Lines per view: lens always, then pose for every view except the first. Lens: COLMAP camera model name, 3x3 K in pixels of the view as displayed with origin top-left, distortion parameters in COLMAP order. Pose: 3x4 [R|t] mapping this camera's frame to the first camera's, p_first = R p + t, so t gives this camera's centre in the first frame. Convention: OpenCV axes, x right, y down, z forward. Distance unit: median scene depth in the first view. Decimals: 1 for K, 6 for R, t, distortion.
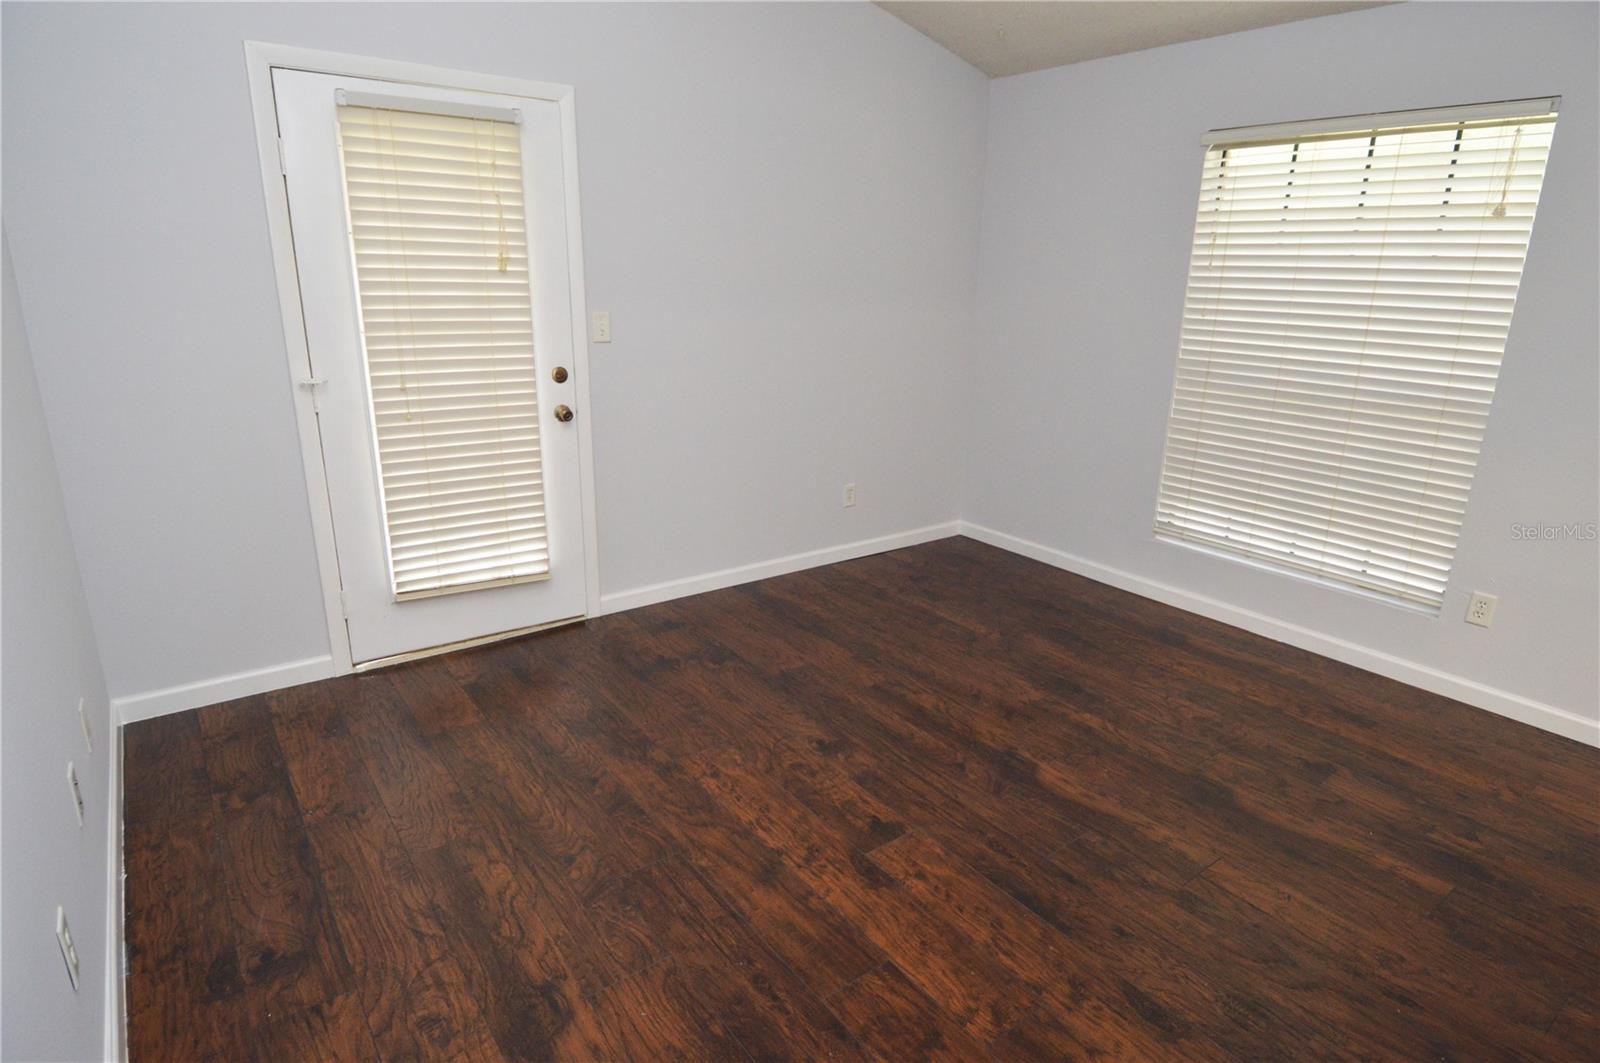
lens RADIAL K [[878.4, 0, 818.7], [0, 878.4, 534.4], [0, 0, 1]] dist [0.011637, -0.025515]
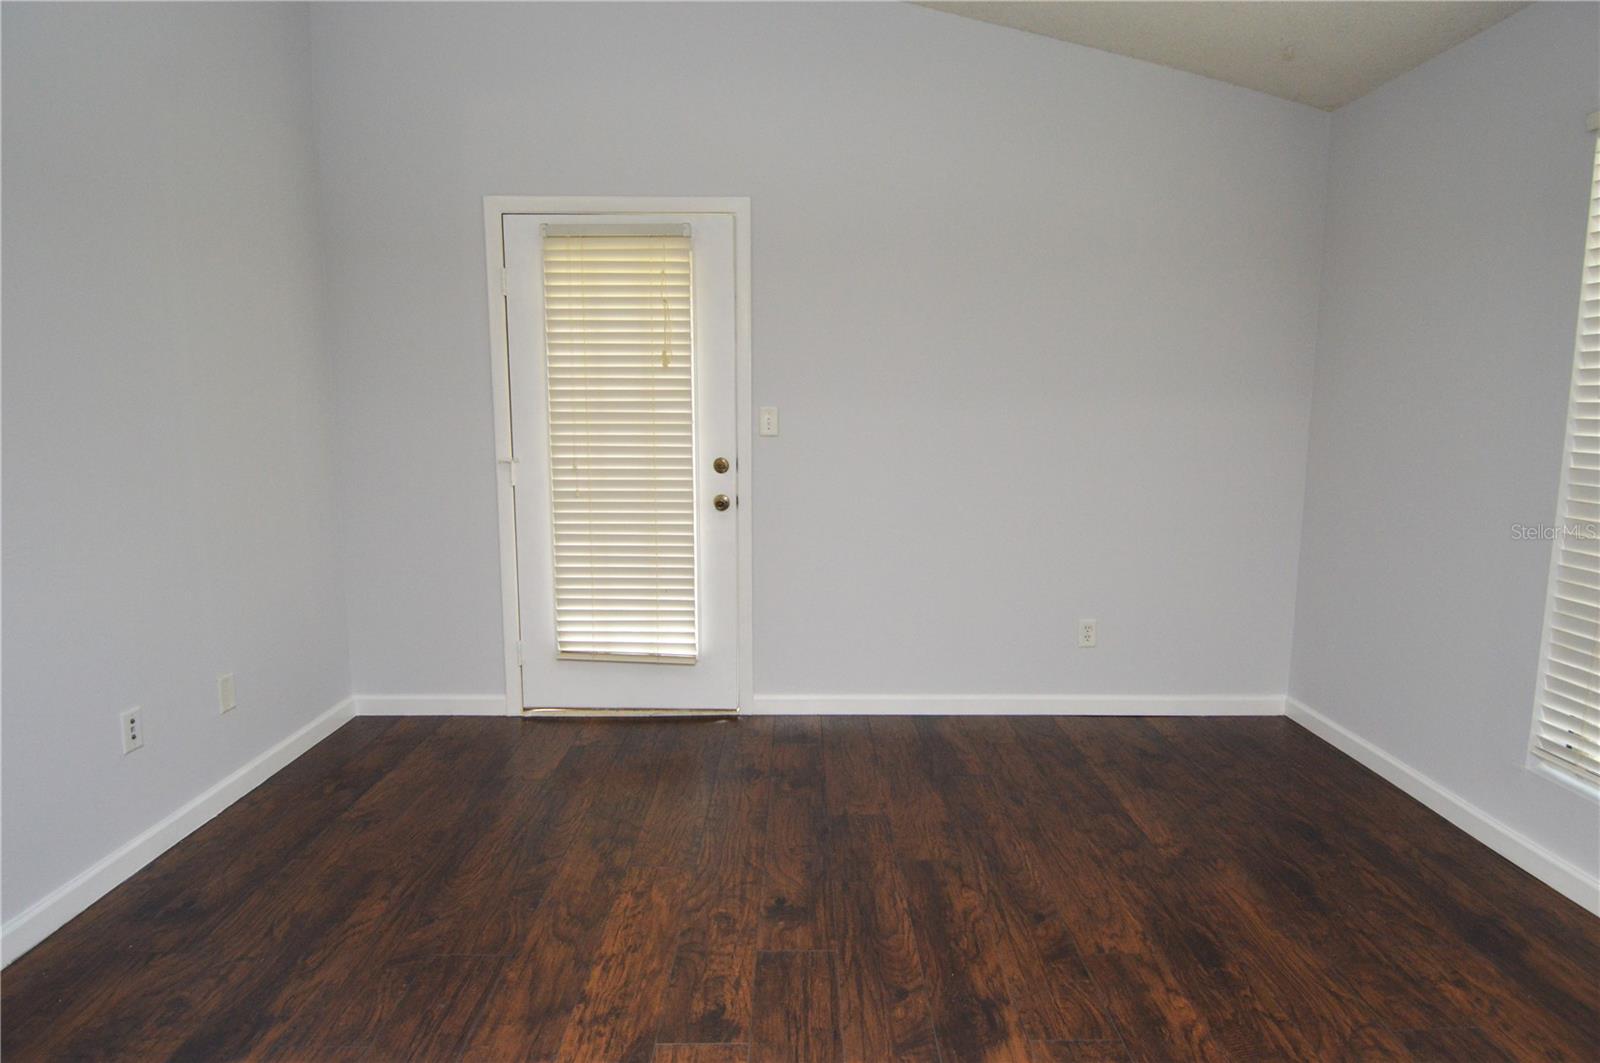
lens RADIAL K [[881.4, 0, 808.6], [0, 881.4, 526.9], [0, 0, 1]] dist [0.013354, -0.028604]
pose [[0.795696, 0.062412, -0.602472, 0.448303], [-0.159454, 0.981175, -0.108950, -0.016606], [0.584330, 0.182758, 0.790669, 0.279557]]
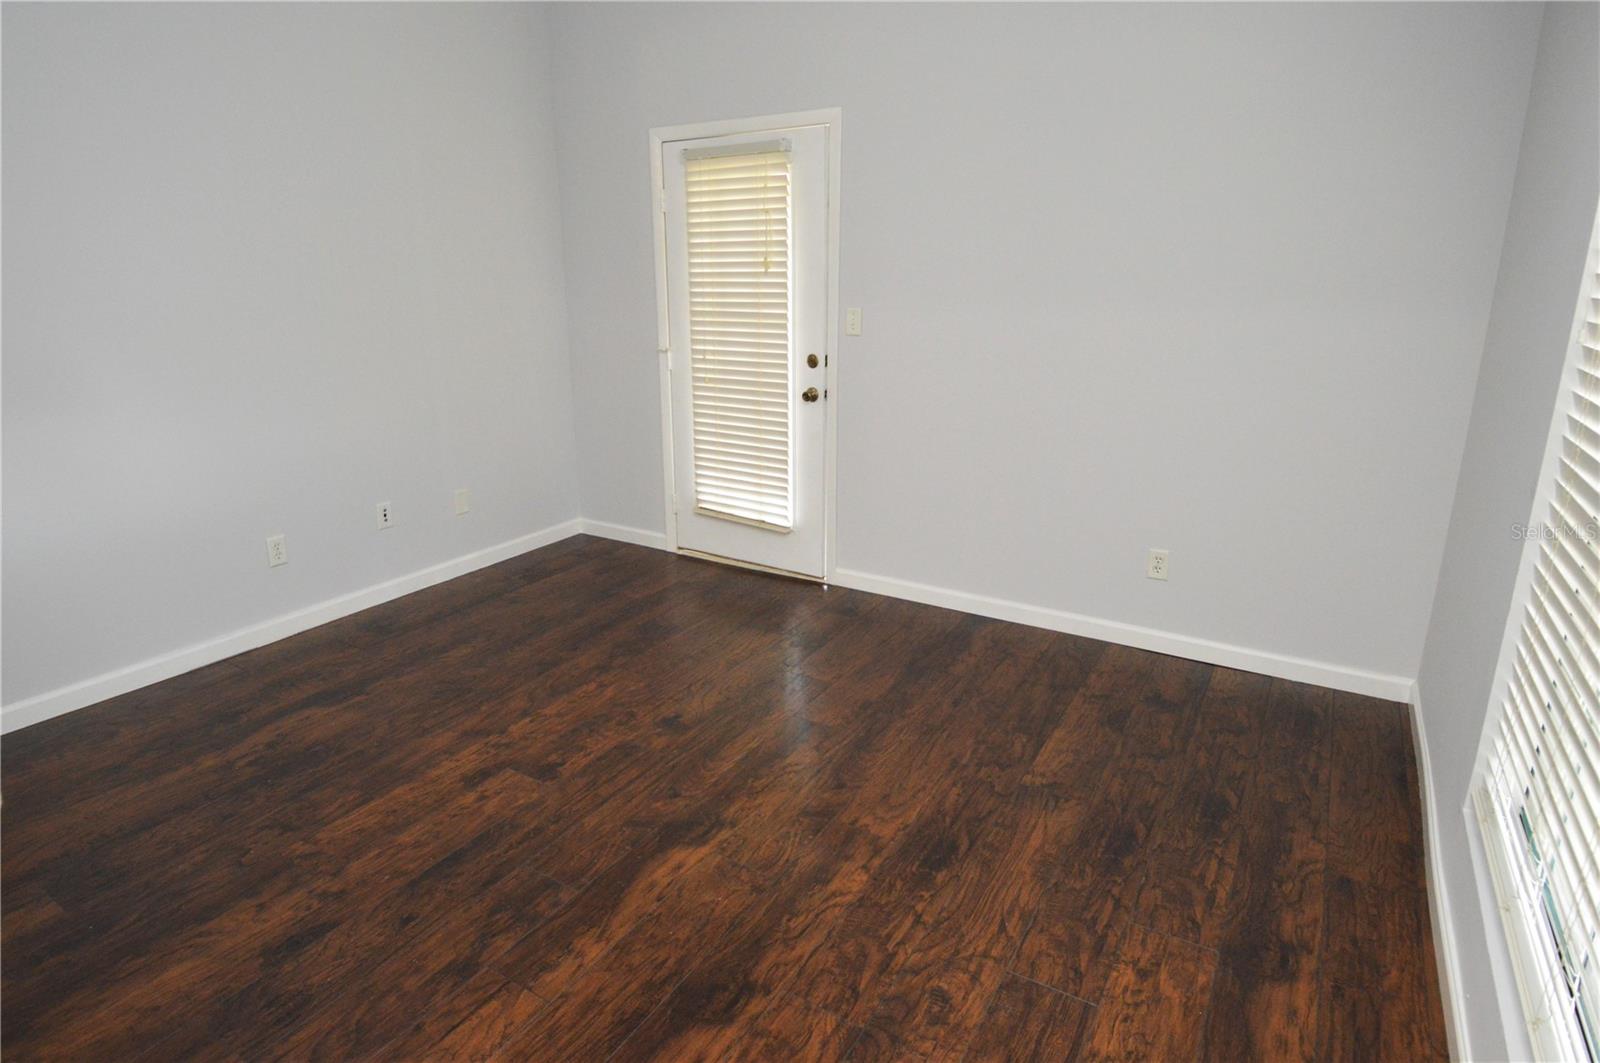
lens RADIAL K [[889.3, 0, 782.0], [0, 889.3, 514.9], [0, 0, 1]] dist [0.011687, -0.027874]
pose [[0.336936, 0.227581, -0.913609, 0.865680], [-0.257766, 0.955571, 0.142971, -0.158260], [0.905556, 0.187325, 0.380629, 0.608259]]
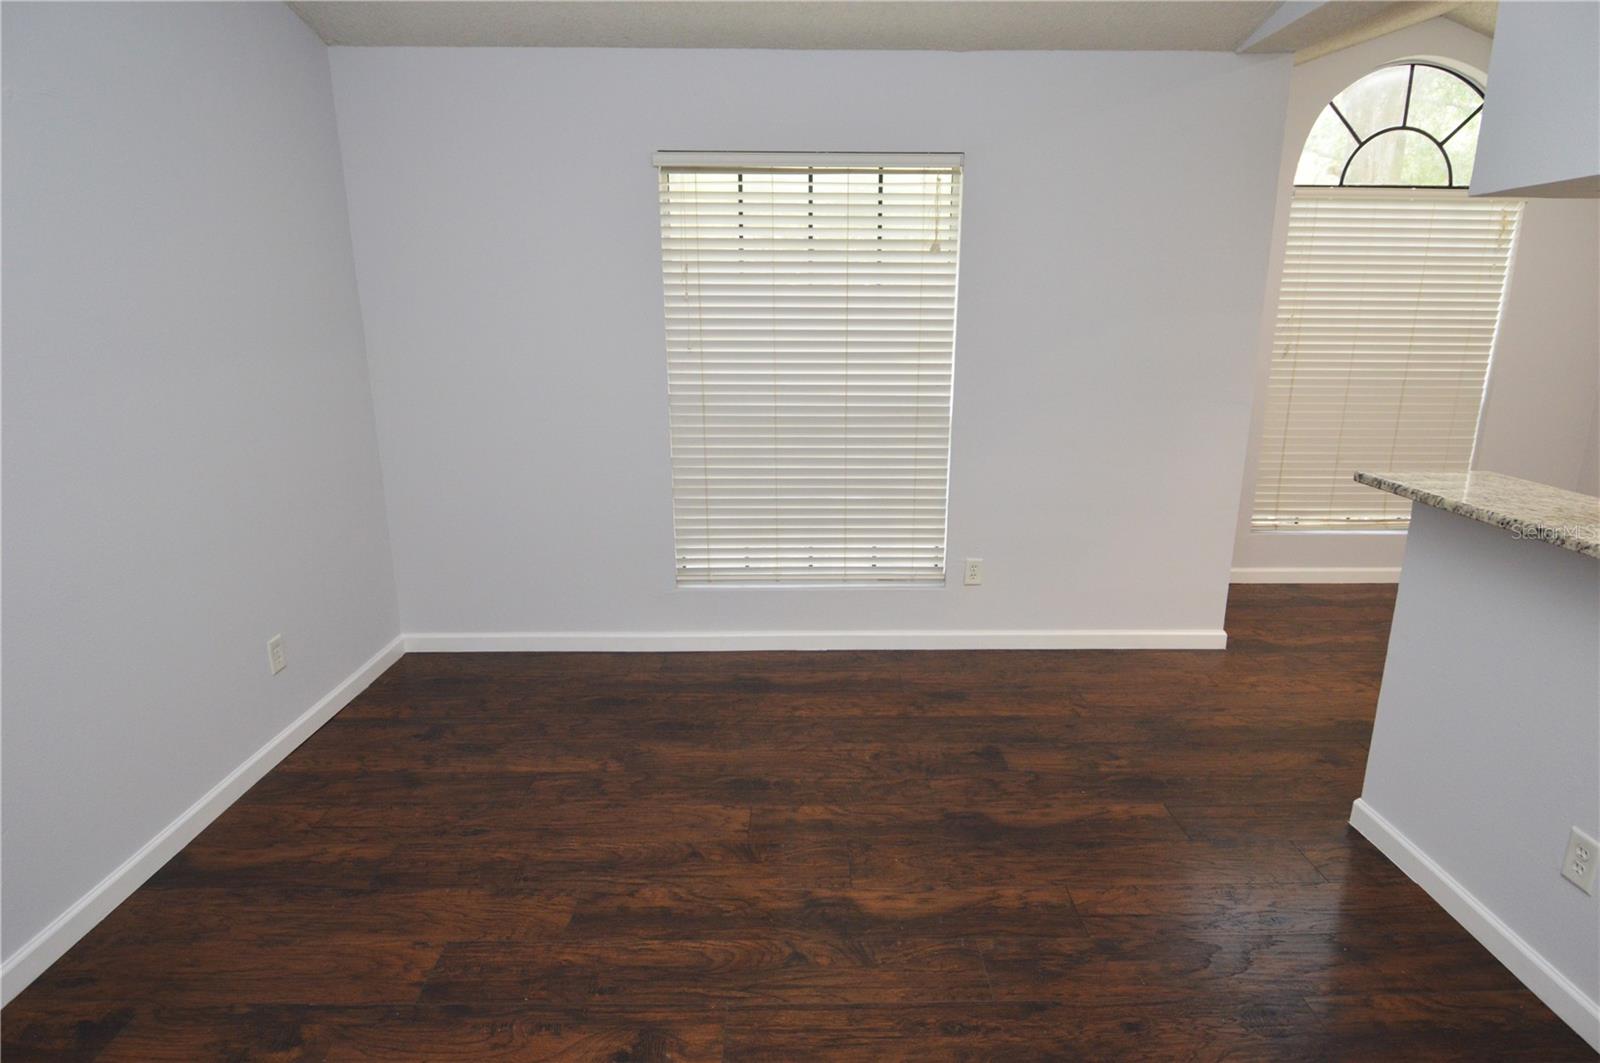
lens RADIAL K [[847.7, 0, 825.0], [0, 847.7, 526.6], [0, 0, 1]] dist [0.014664, -0.032375]
pose [[0.590971, -0.223347, 0.775158, -0.271648], [0.242544, 0.965642, 0.093319, -0.137773], [-0.769367, 0.132861, 0.624837, 0.417821]]
